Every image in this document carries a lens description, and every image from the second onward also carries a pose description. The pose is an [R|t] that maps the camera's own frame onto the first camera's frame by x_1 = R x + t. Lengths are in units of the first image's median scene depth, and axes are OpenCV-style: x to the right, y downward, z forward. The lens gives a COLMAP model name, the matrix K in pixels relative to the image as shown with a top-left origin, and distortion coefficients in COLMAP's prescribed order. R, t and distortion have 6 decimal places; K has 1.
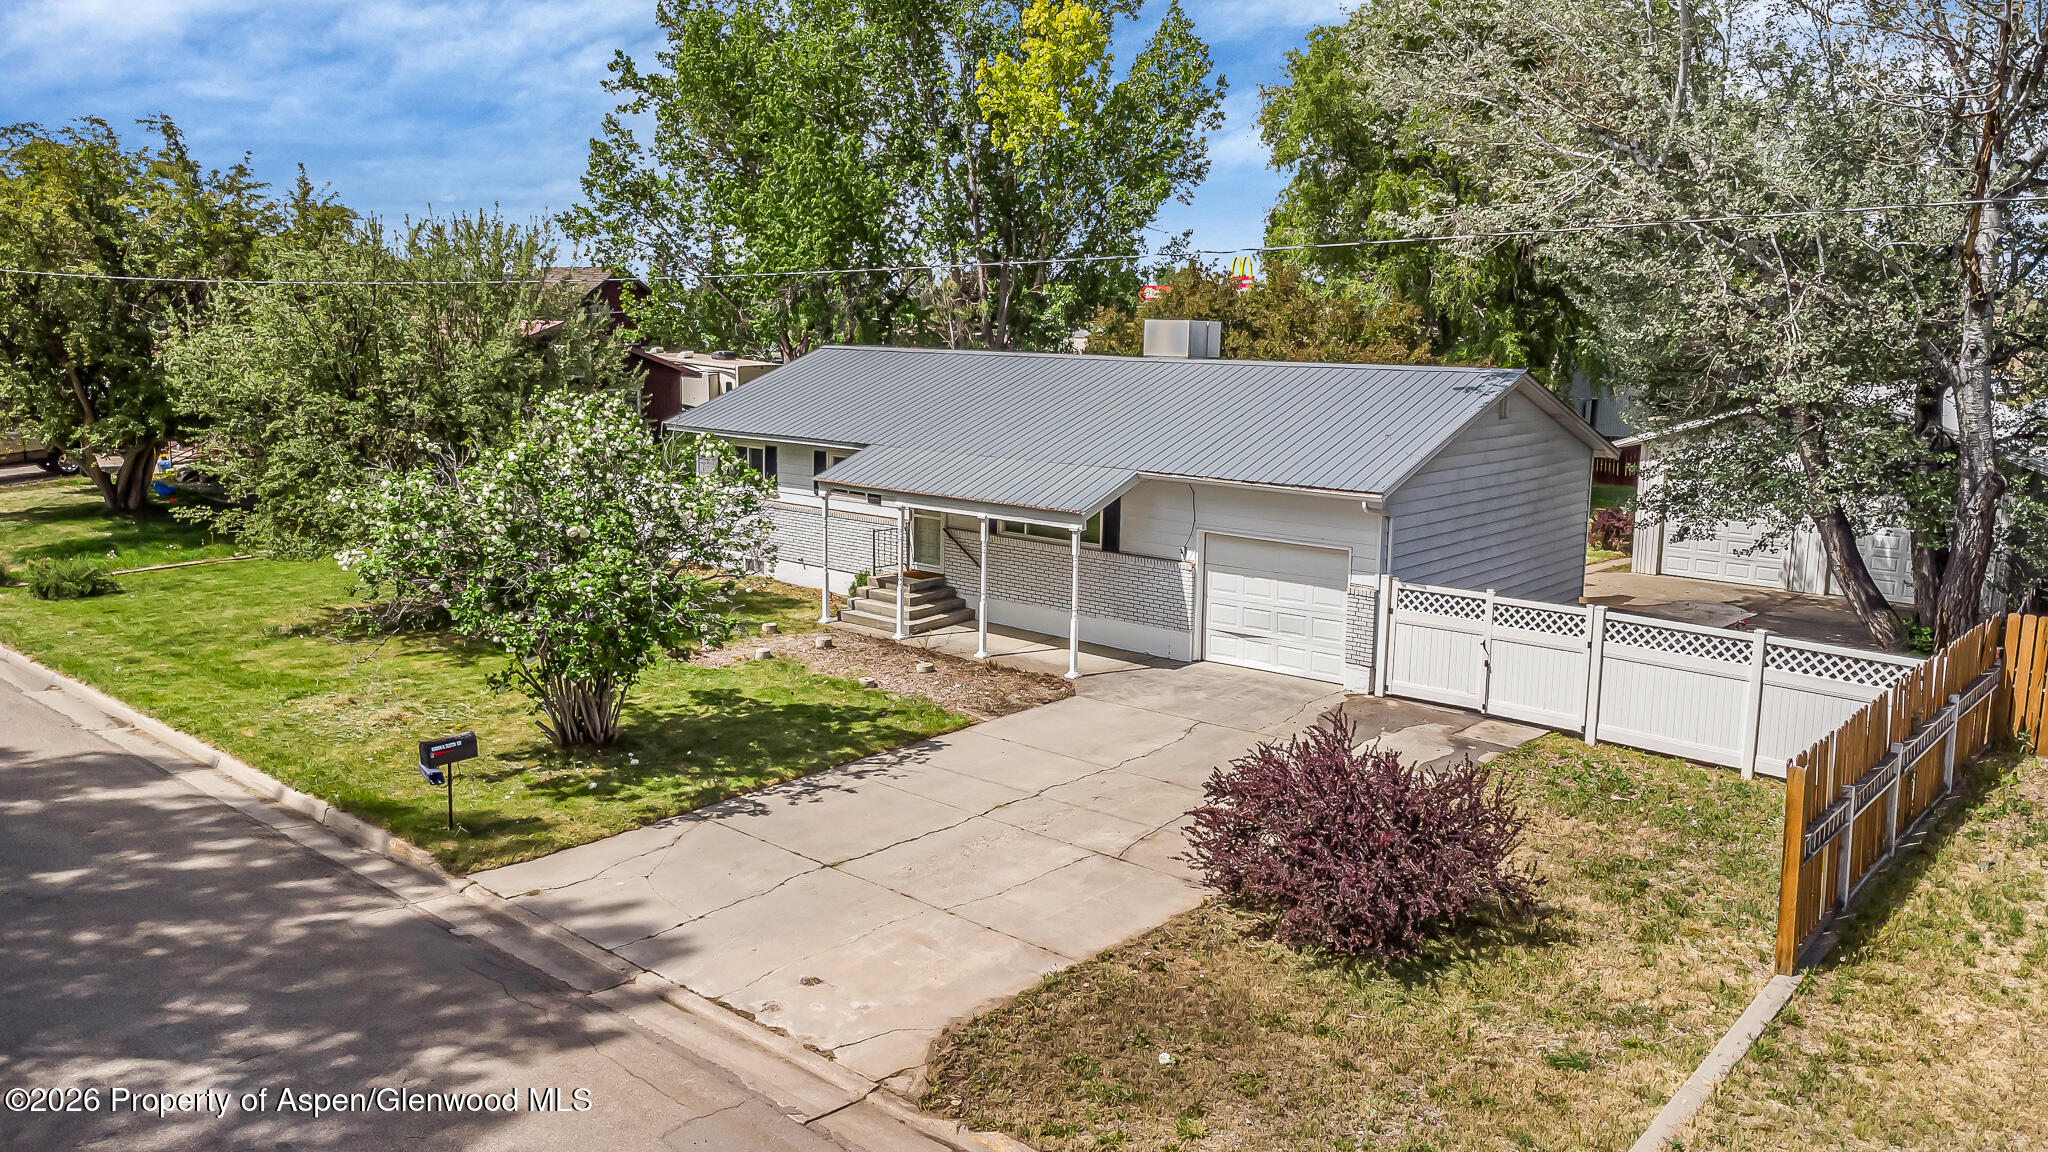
lens RADIAL K [[1491.2, 0, 1028.1], [0, 1491.2, 573.8], [0, 0, 1]] dist [0.038295, -0.028352]
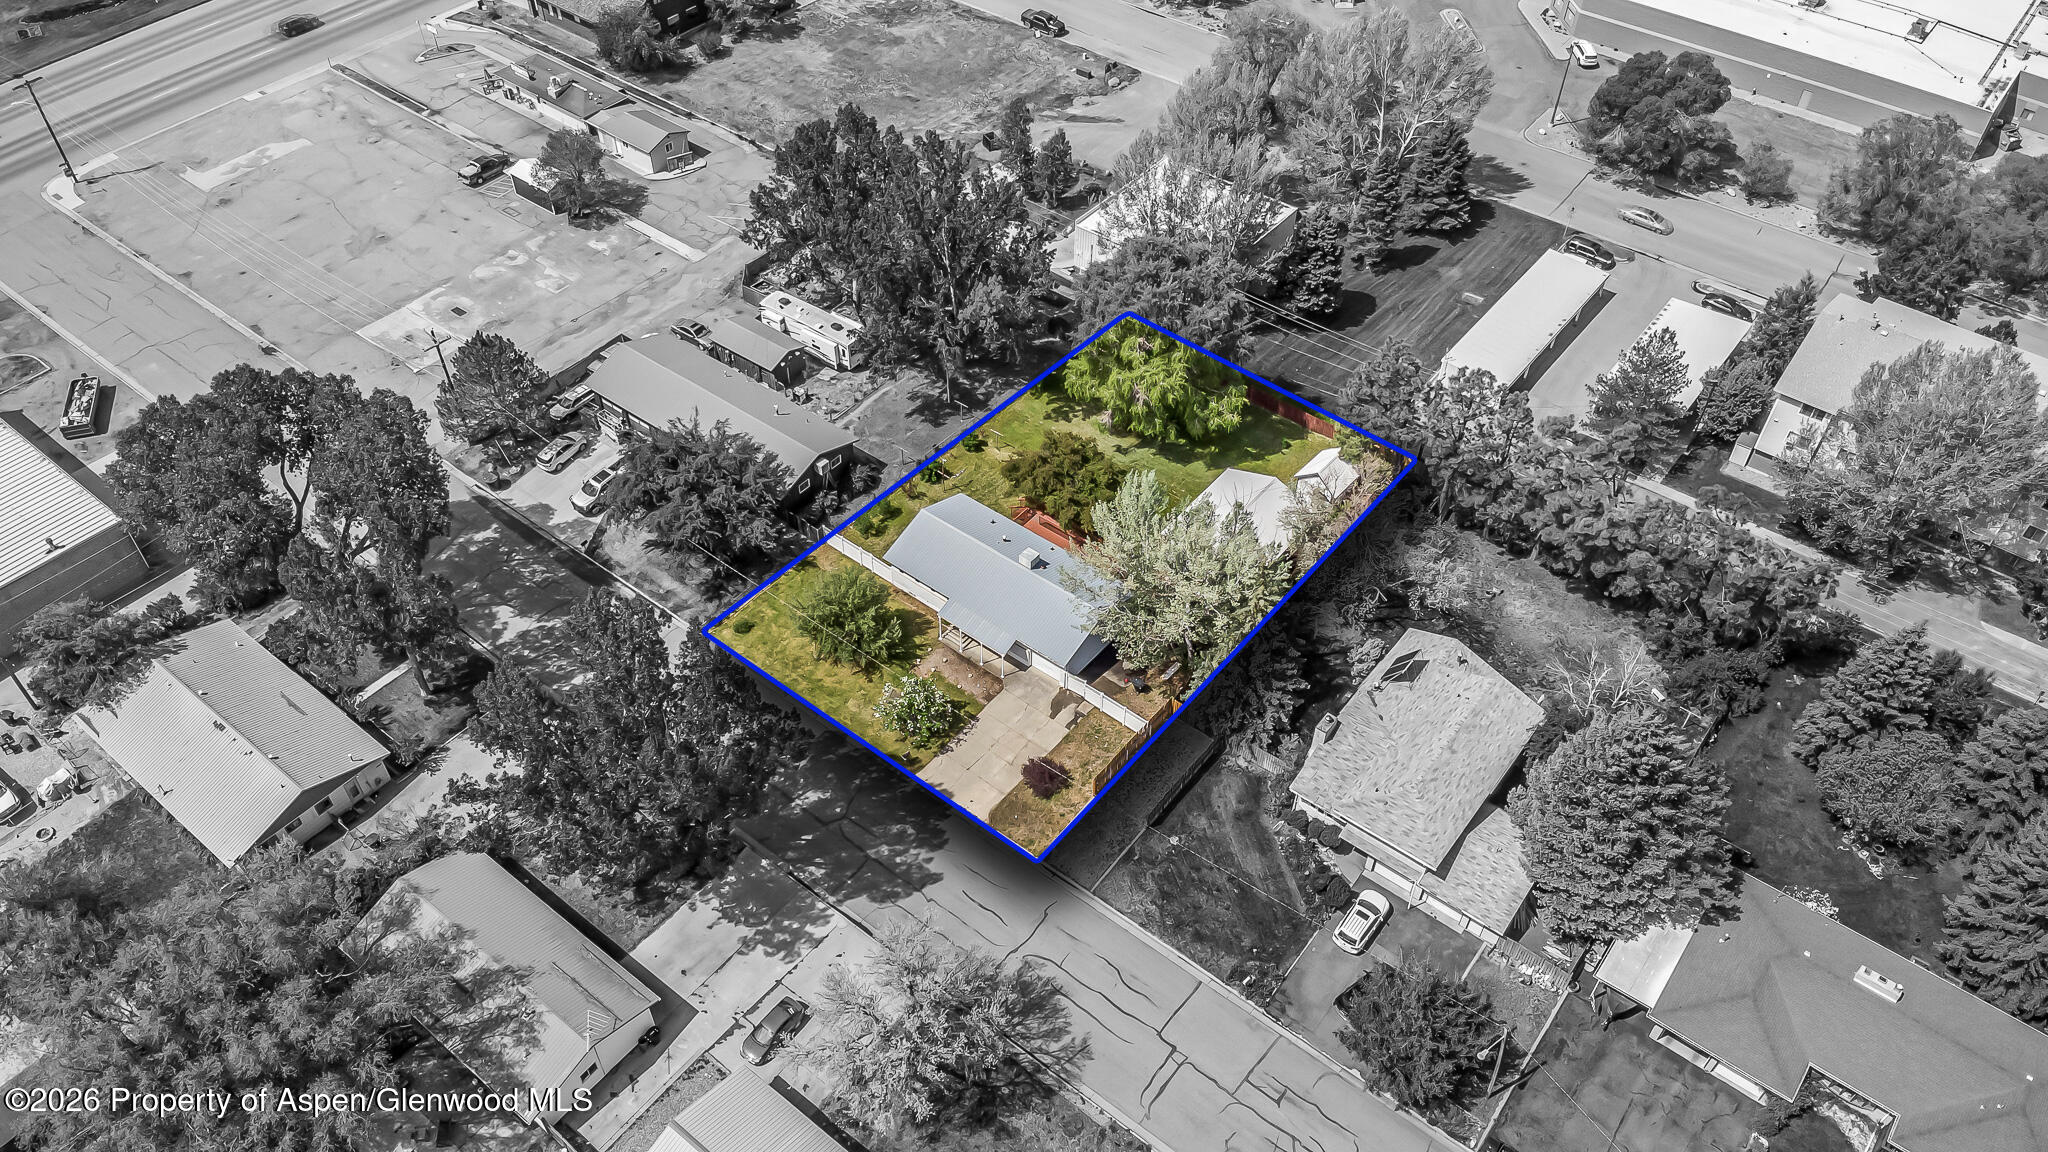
lens RADIAL K [[1491.2, 0, 1021.8], [0, 1491.2, 579.3], [0, 0, 1]] dist [0.038295, -0.028352]
pose [[0.998539, -0.040014, 0.036315, -0.110516], [0.010462, 0.802499, 0.596562, -4.911411], [-0.053014, -0.595311, 0.801745, -4.232763]]
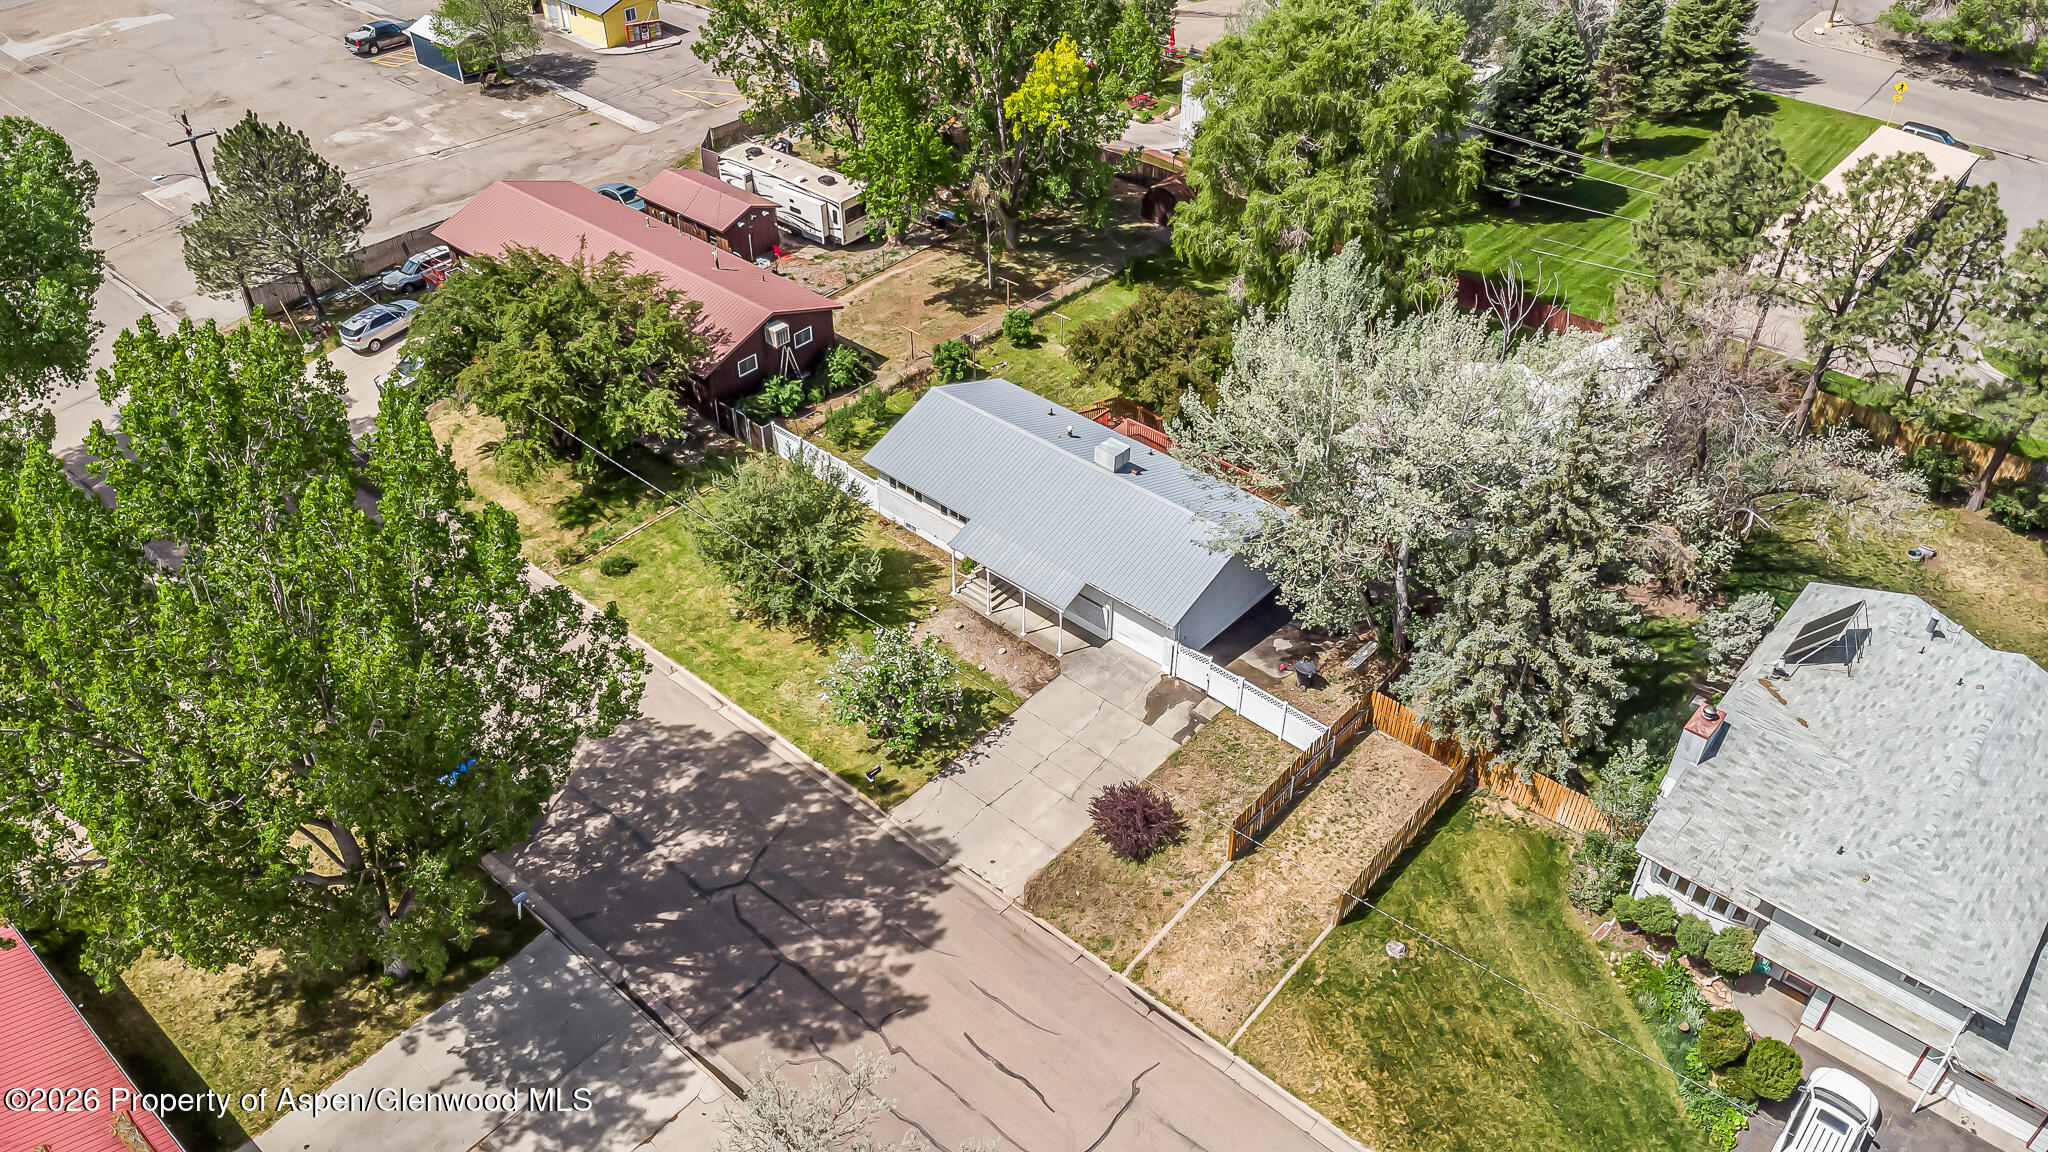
lens RADIAL K [[1491.2, 0, 1024.0], [0, 1491.2, 573.8], [0, 0, 1]] dist [0.038295, -0.028352]
pose [[0.999973, -0.007369, -0.000644, -0.047912], [0.006750, 0.873530, 0.486723, -2.208326], [-0.003024, -0.486714, 0.873556, -2.000956]]
